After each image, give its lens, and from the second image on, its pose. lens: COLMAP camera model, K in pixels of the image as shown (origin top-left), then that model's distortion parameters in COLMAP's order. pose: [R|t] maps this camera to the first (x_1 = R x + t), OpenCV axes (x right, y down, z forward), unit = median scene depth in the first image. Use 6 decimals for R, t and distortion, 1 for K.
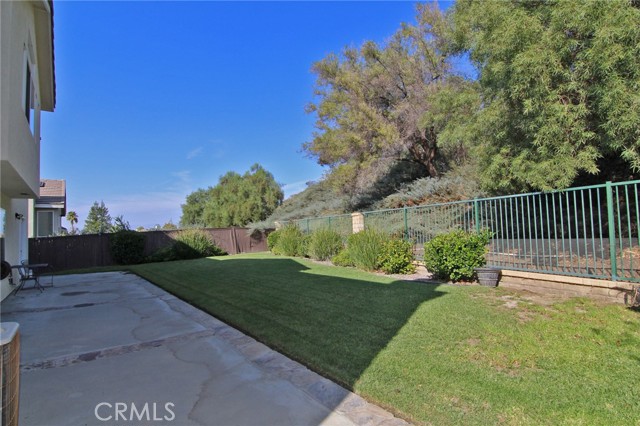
lens RADIAL K [[324.0, 0, 319.5], [0, 324.0, 216.6], [0, 0, 1]] dist [-0.013895, -0.001533]
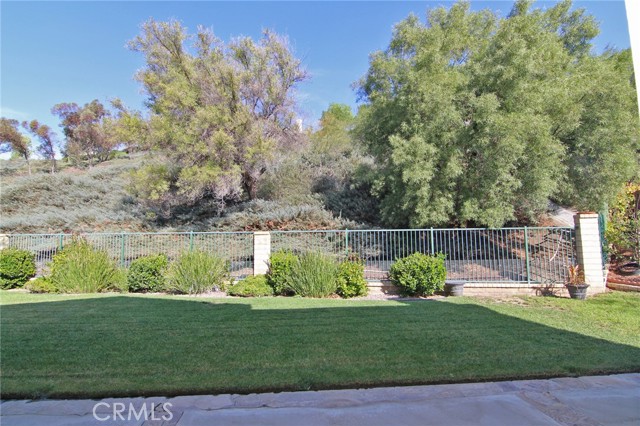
lens RADIAL K [[324.0, 0, 319.5], [0, 324.0, 216.6], [0, 0, 1]] dist [-0.013895, -0.001533]
pose [[0.555367, 0.099018, 0.825689, -1.116614], [-0.044245, 0.994998, -0.089563, 0.041617], [-0.830428, 0.013208, 0.556970, 0.890443]]
